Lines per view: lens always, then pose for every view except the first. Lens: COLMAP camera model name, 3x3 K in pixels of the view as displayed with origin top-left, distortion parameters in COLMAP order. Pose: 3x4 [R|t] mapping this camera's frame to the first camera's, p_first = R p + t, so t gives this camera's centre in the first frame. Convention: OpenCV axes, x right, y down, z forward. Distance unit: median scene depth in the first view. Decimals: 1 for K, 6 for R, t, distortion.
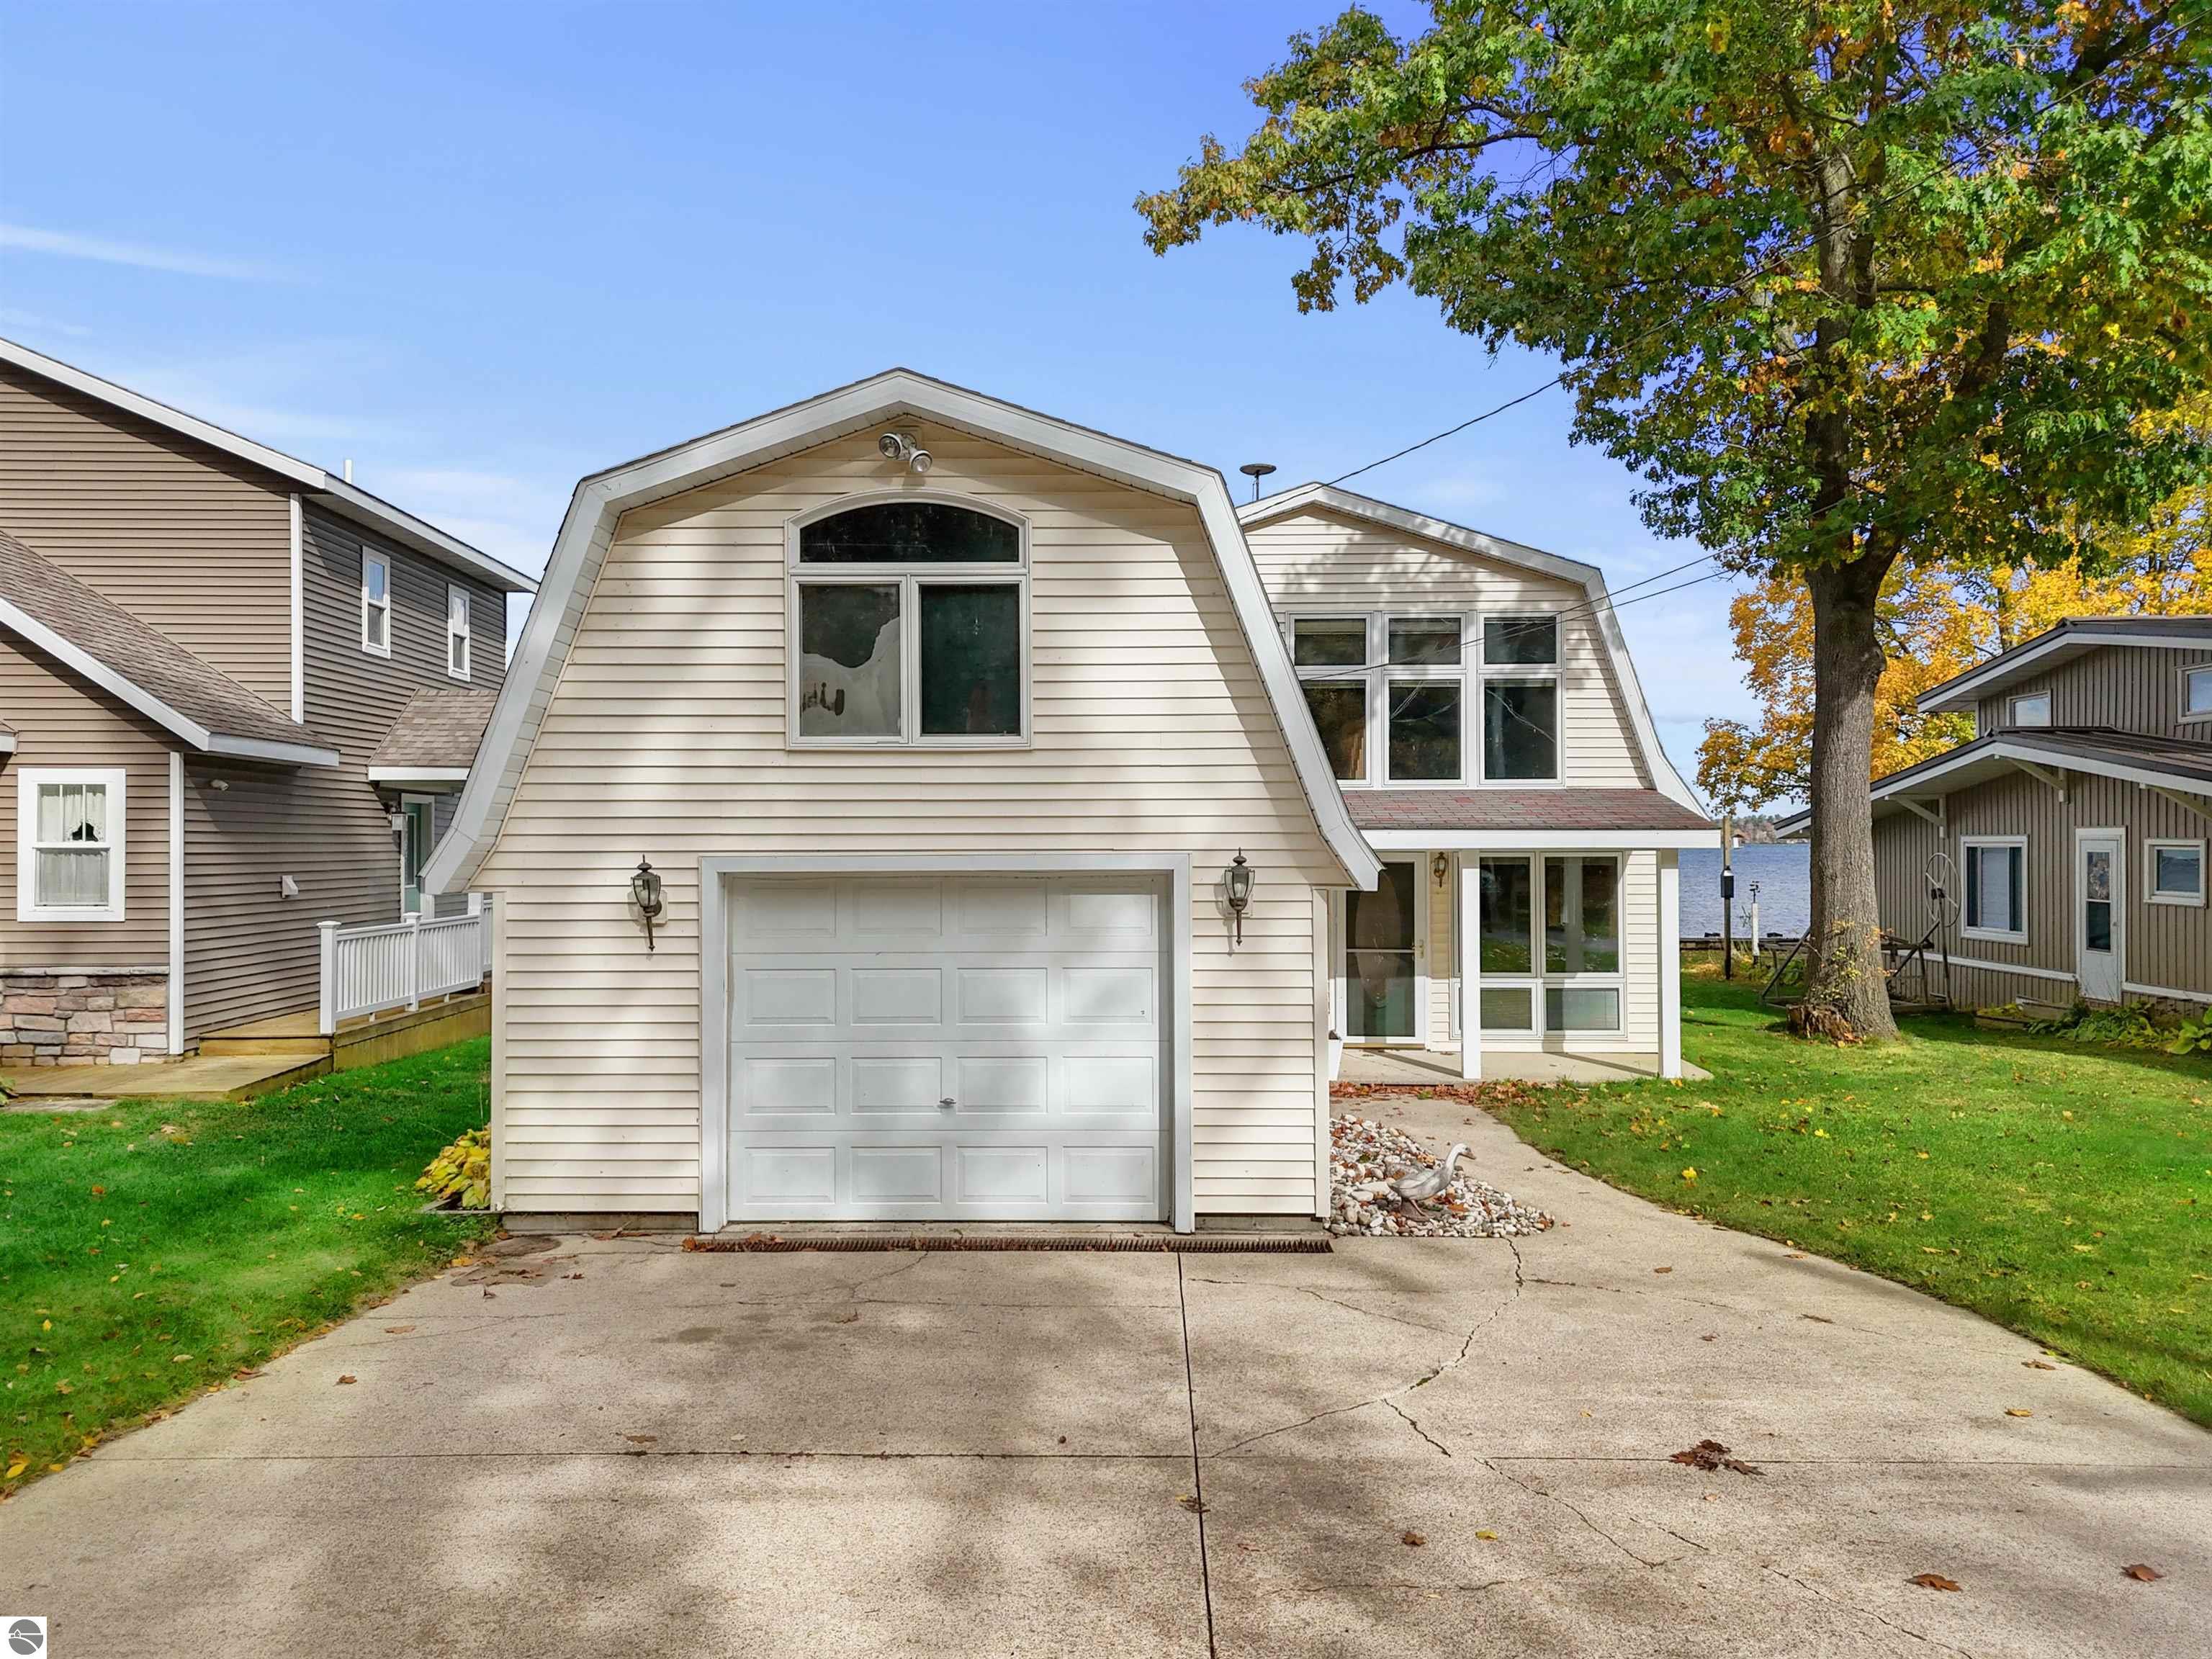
lens RADIAL K [[1648.5, 0, 1106.0], [0, 1648.5, 829.5], [0, 0, 1]] dist [0.054894, -0.050087]
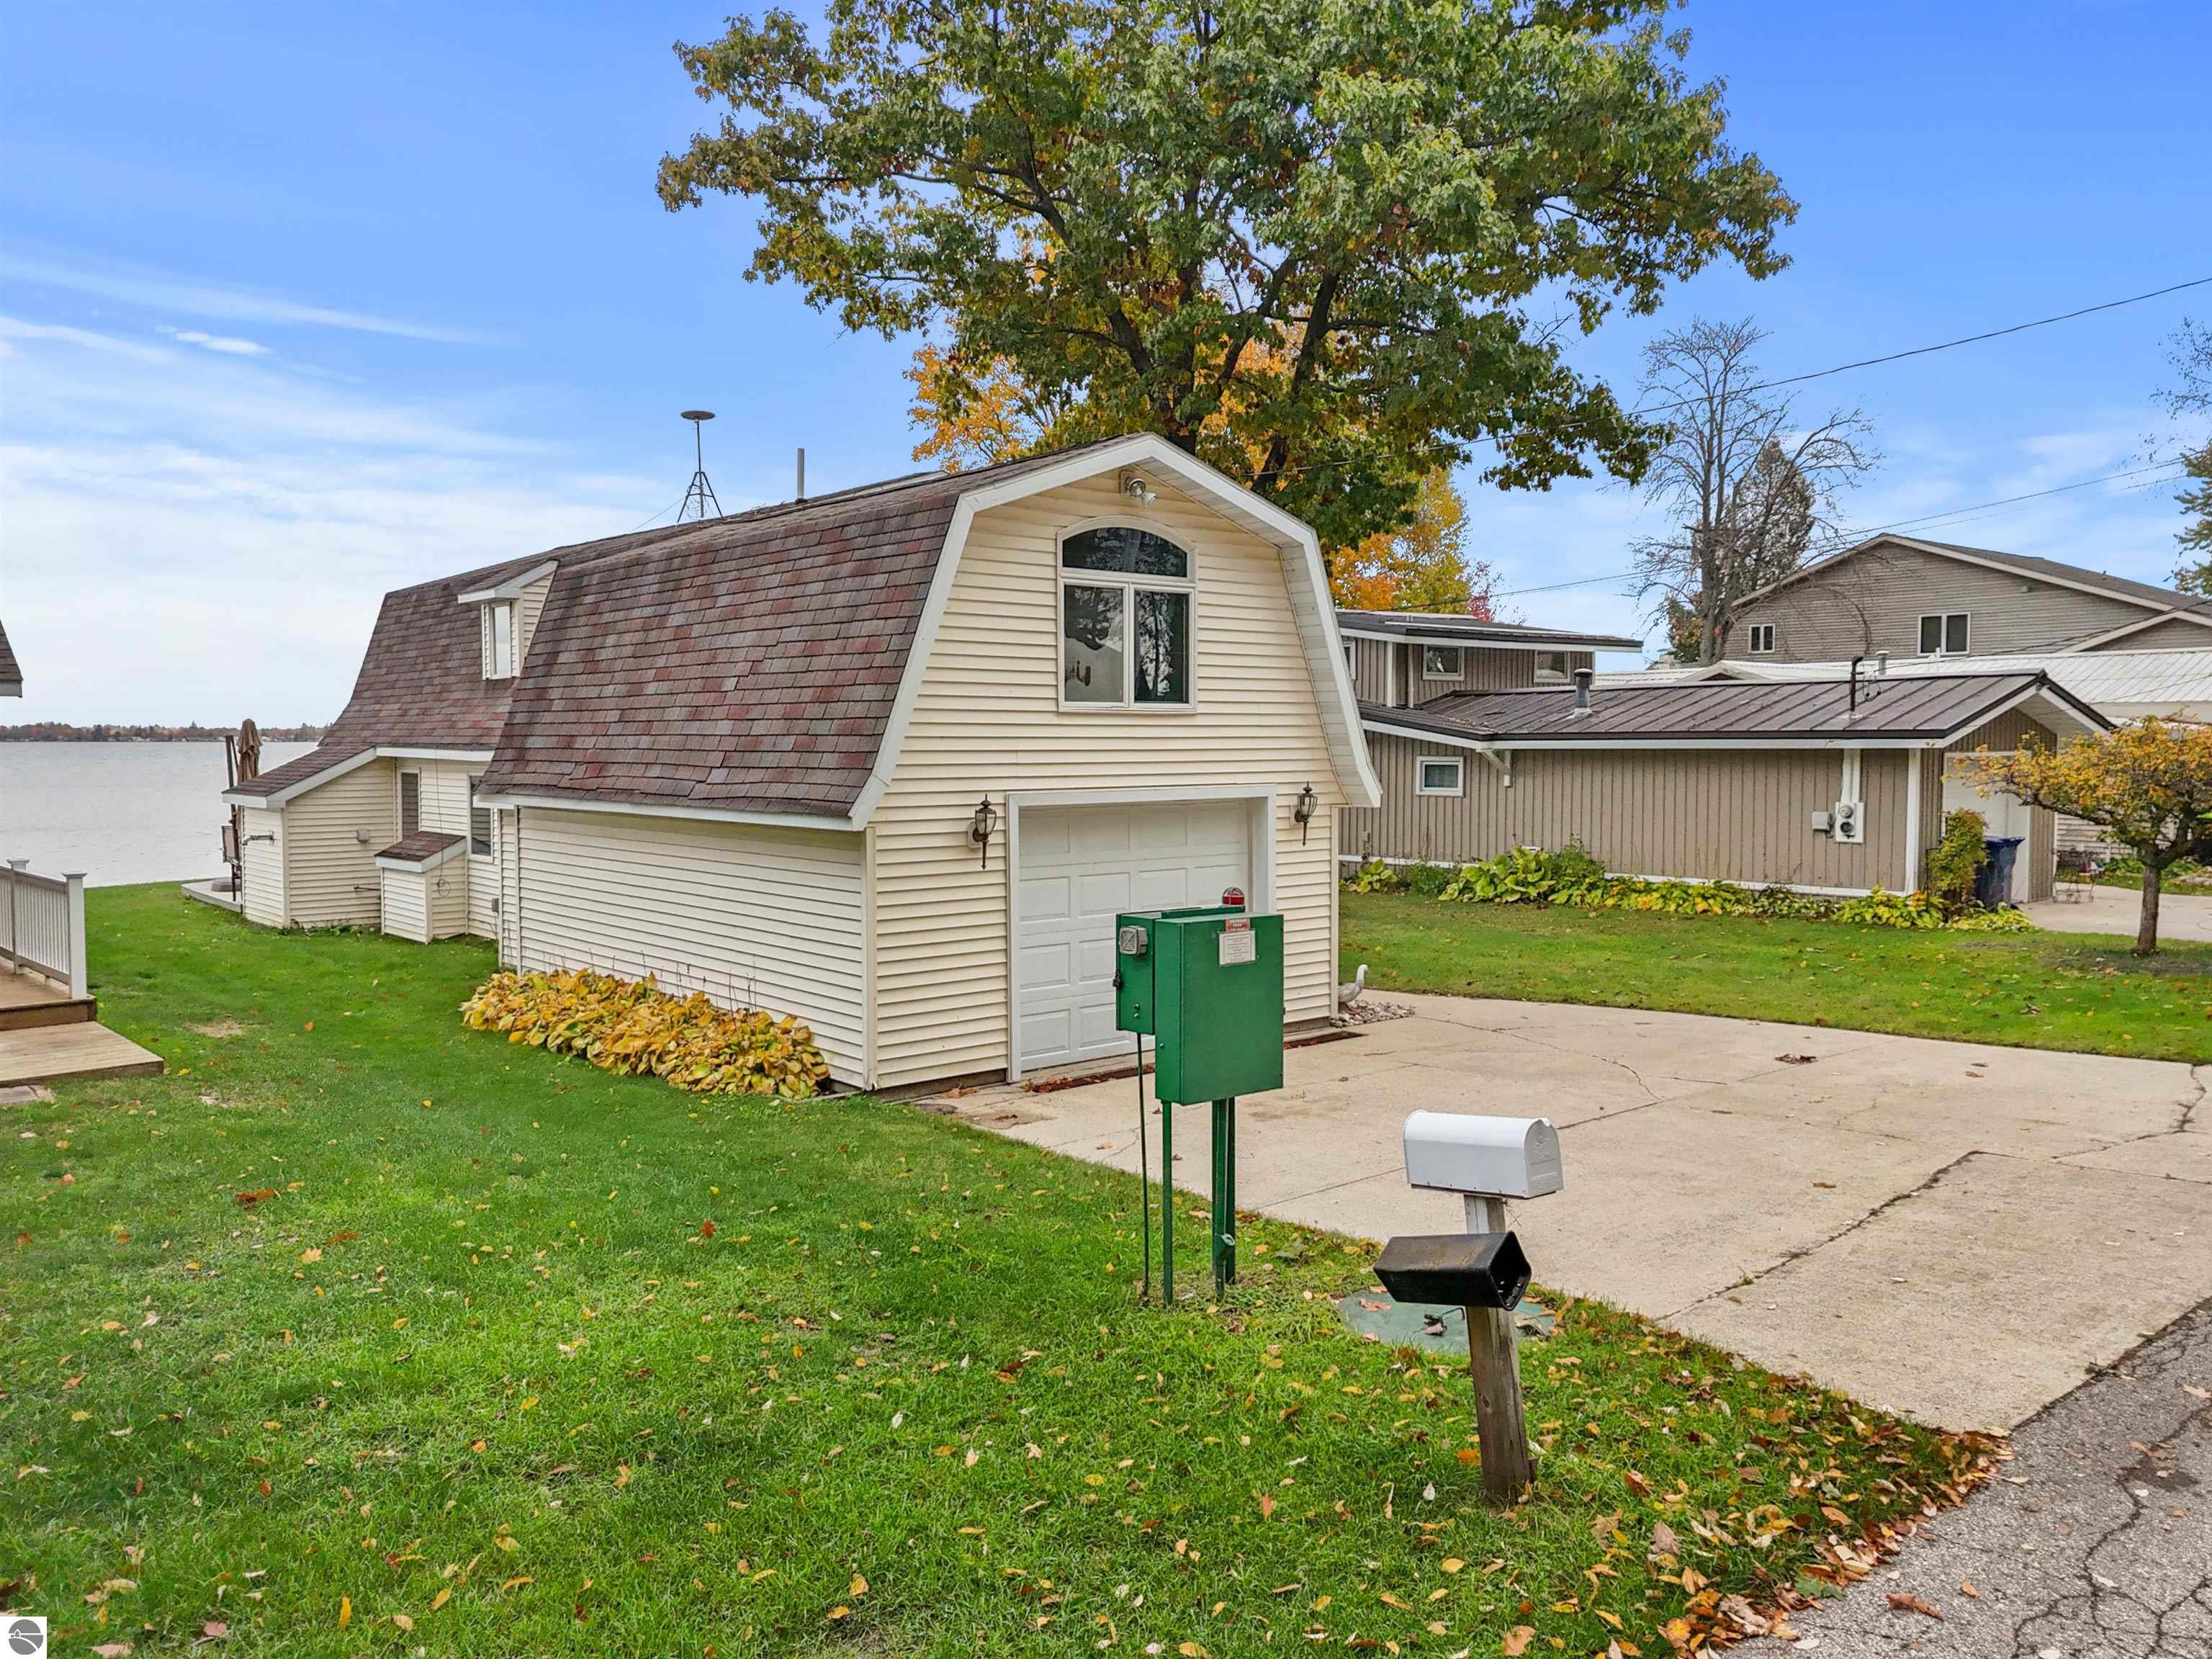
lens RADIAL K [[1634.9, 0, 1119.1], [0, 1634.9, 834.7], [0, 0, 1]] dist [0.055024, -0.041567]
pose [[0.748983, -0.040429, 0.661354, -1.009176], [-0.005247, 0.997744, 0.066935, -0.037764], [-0.662568, -0.053603, 0.747081, -0.006129]]
